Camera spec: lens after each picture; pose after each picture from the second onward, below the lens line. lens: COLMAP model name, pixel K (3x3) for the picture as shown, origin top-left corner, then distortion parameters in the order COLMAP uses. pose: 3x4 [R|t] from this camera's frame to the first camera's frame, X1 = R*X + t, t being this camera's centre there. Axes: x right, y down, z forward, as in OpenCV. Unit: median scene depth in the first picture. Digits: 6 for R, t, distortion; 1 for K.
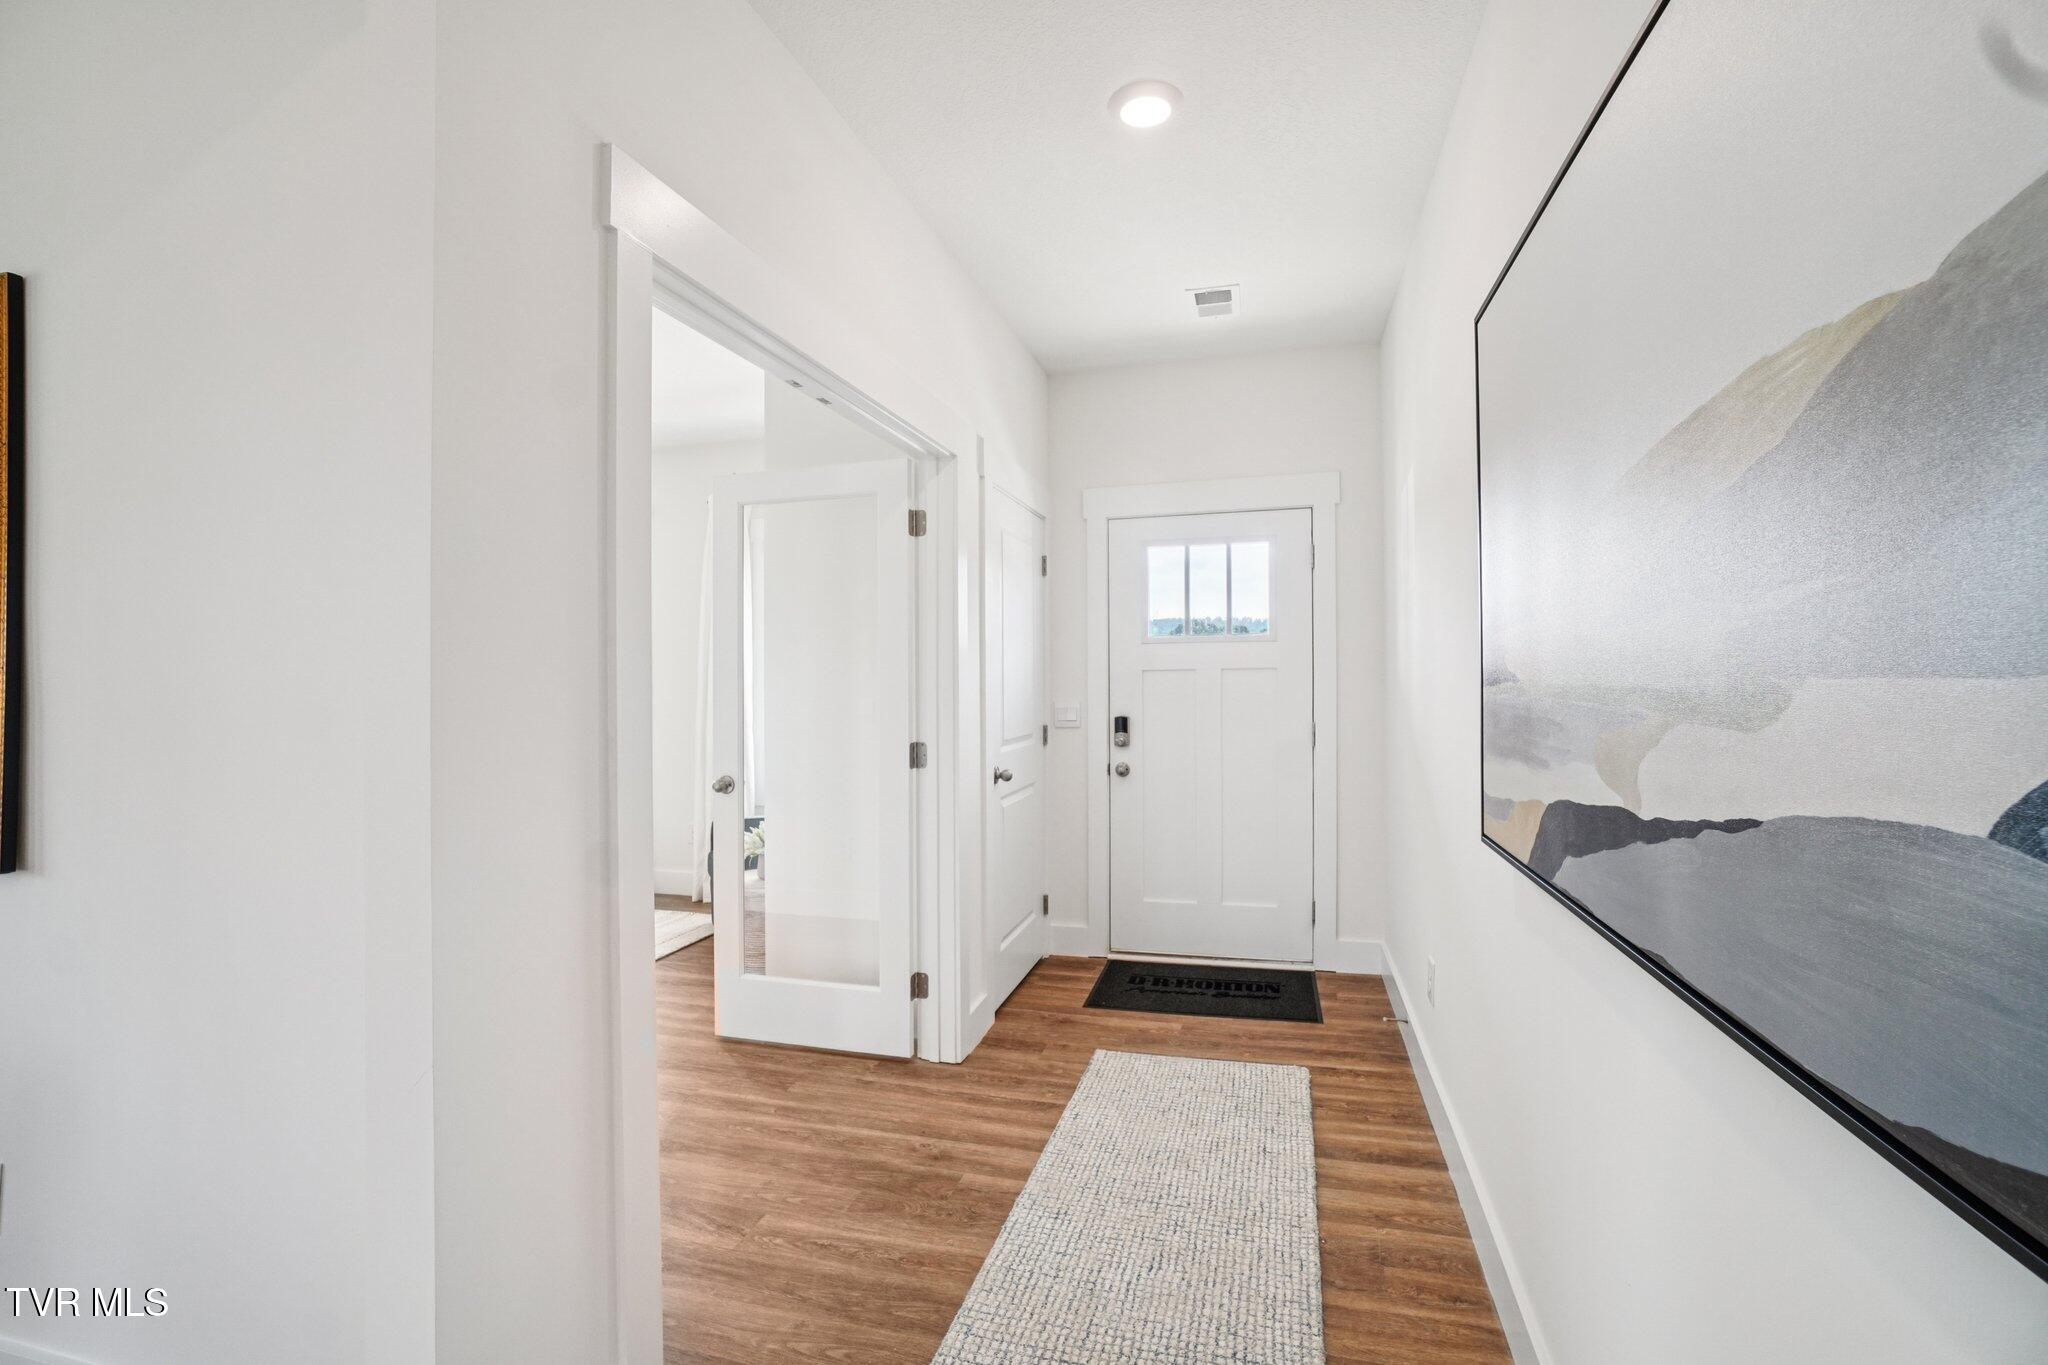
lens RADIAL K [[903.5, 0, 1011.5], [0, 903.5, 683.9], [0, 0, 1]] dist [-0.057418, 0.019172]
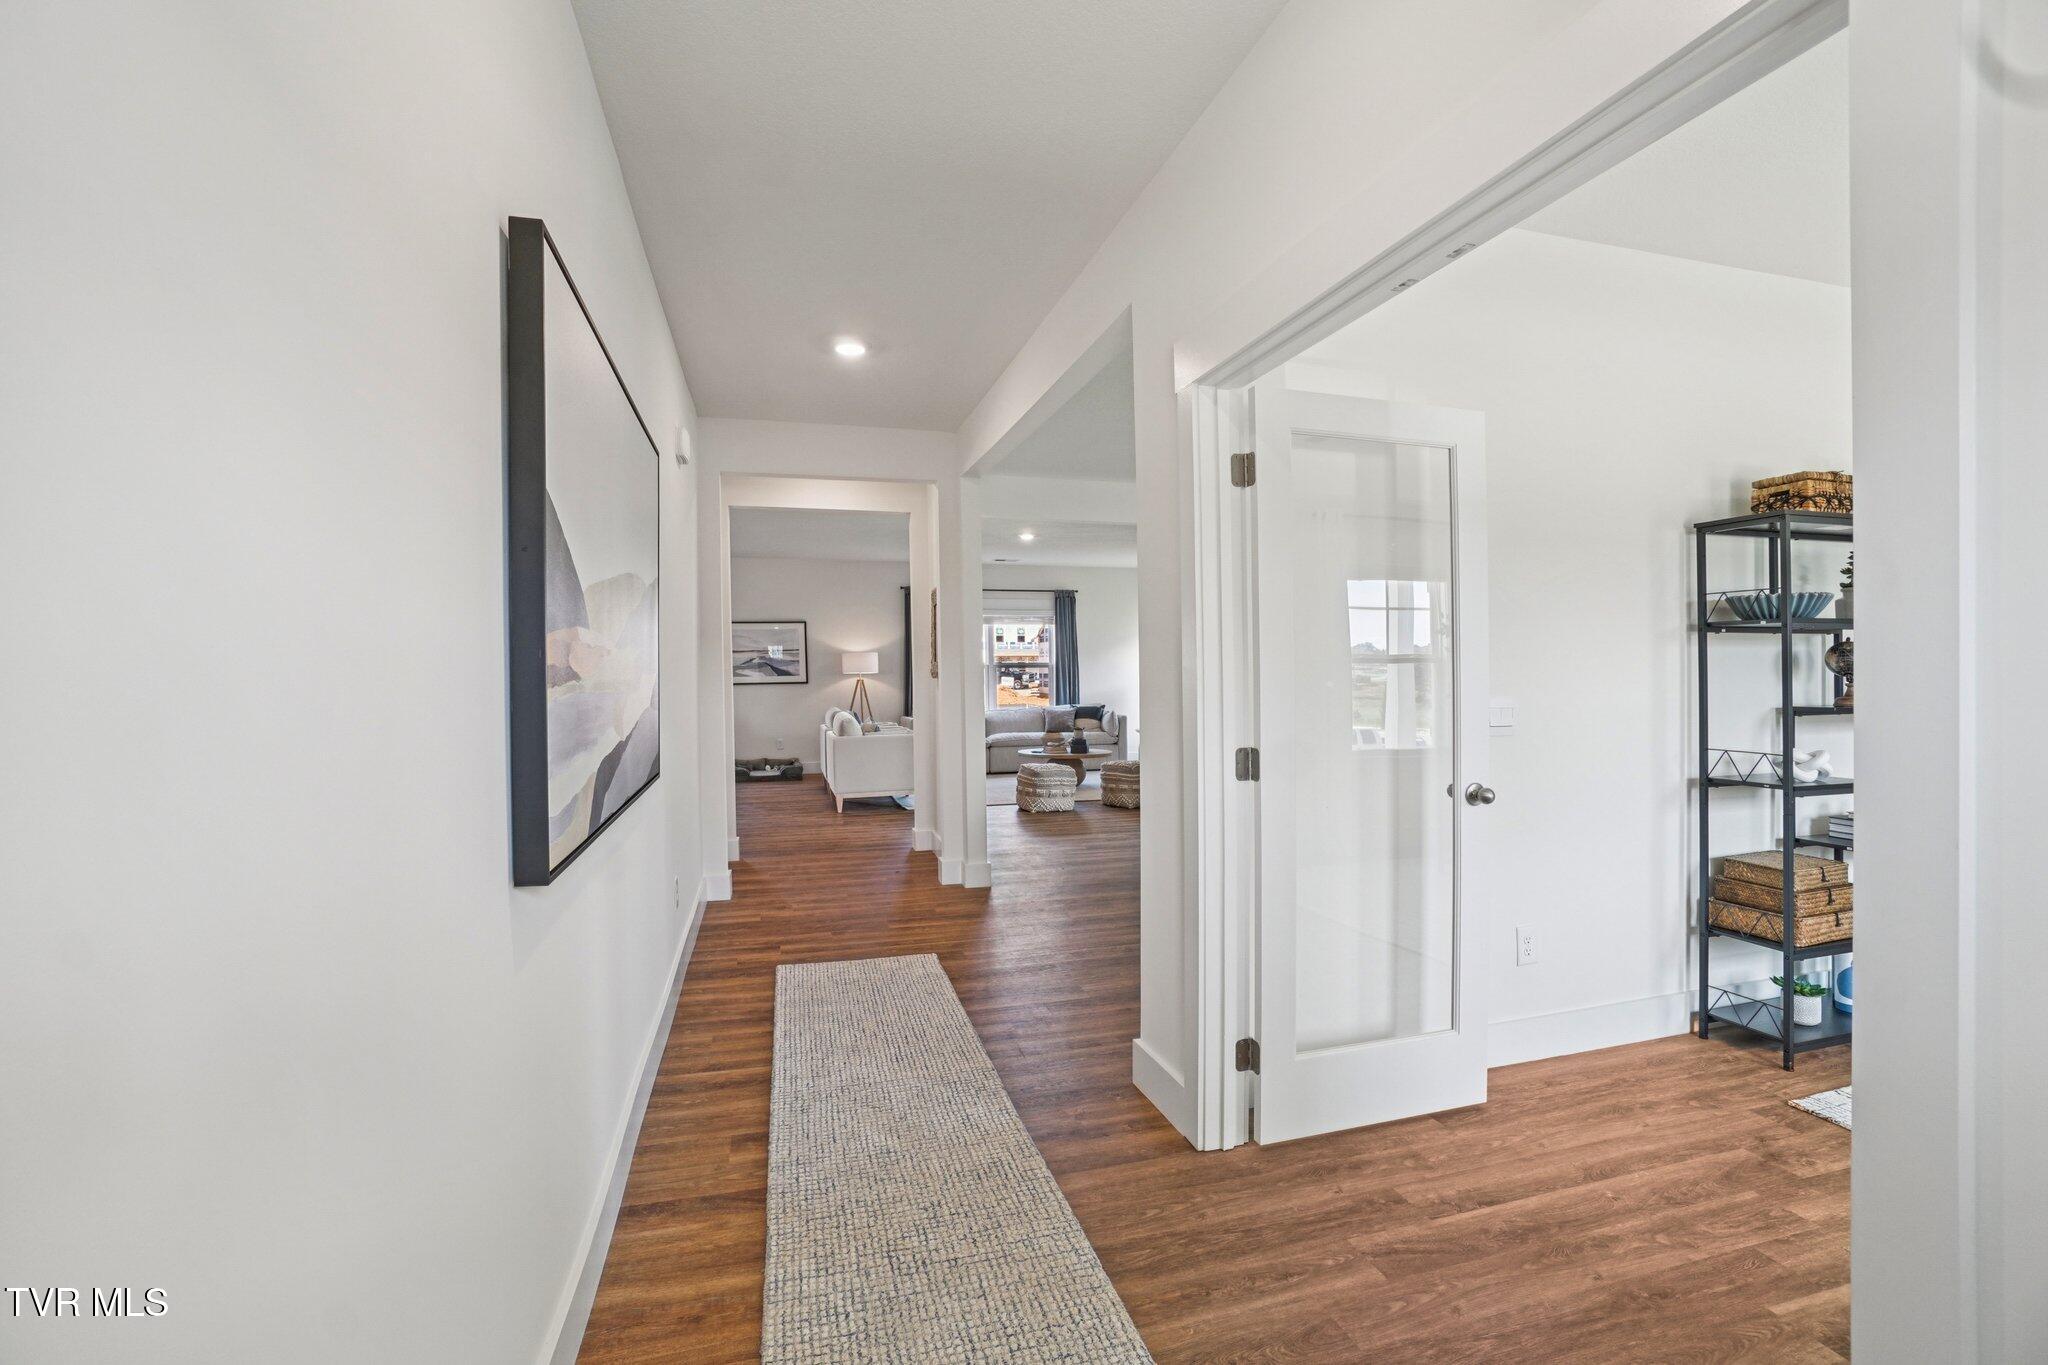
lens RADIAL K [[903.5, 0, 1005.7], [0, 903.5, 683.7], [0, 0, 1]] dist [-0.057418, 0.019172]
pose [[-0.859294, 0.022450, -0.510990, 0.560097], [0.015667, 0.999723, 0.017576, -0.009551], [0.511243, 0.007098, -0.859407, 1.826574]]
